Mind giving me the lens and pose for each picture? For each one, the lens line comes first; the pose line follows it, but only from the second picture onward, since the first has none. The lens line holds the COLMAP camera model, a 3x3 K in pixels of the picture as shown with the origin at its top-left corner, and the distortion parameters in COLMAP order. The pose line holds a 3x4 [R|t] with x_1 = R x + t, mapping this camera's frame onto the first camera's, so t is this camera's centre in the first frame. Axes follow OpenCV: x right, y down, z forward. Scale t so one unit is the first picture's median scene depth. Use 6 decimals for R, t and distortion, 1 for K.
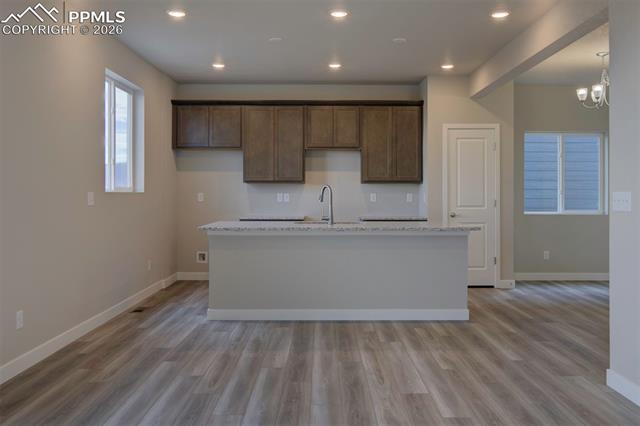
lens RADIAL K [[573.1, 0, 323.3], [0, 573.1, 186.1], [0, 0, 1]] dist [-0.003055, -0.004363]
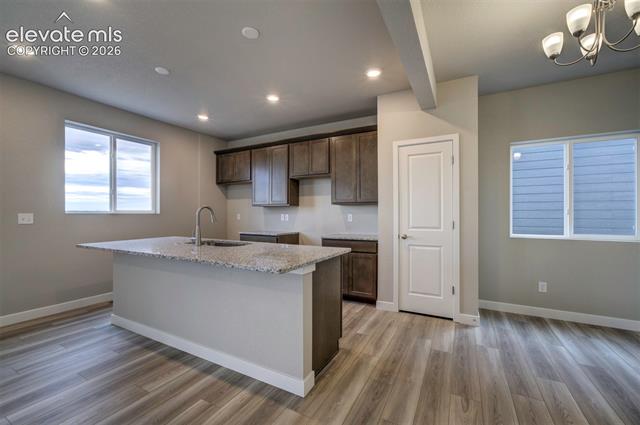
lens RADIAL K [[268.2, 0, 316.2], [0, 268.2, 211.7], [0, 0, 1]] dist [-0.020415, 0.013164]
pose [[0.873561, -0.005580, -0.486682, 0.302020], [0.007612, 0.999969, 0.002198, 0.007020], [0.486655, -0.005625, 0.873576, 0.519233]]
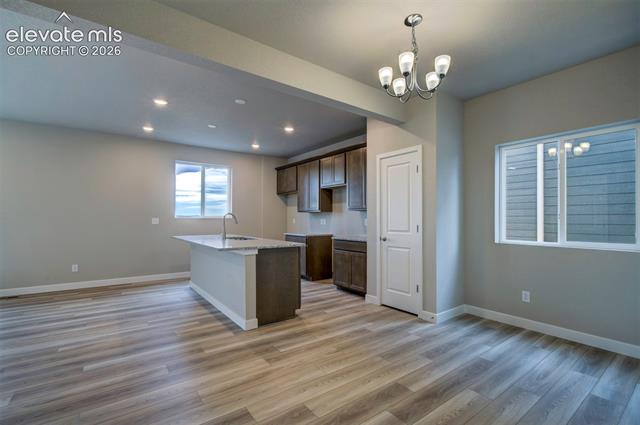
lens RADIAL K [[291.0, 0, 318.5], [0, 291.0, 215.5], [0, 0, 1]] dist [0.000208, 0.000253]
pose [[0.588401, -0.010366, -0.808503, 0.569485], [0.009068, 0.999940, -0.006222, 0.009106], [0.808518, -0.003670, 0.588460, 0.556298]]
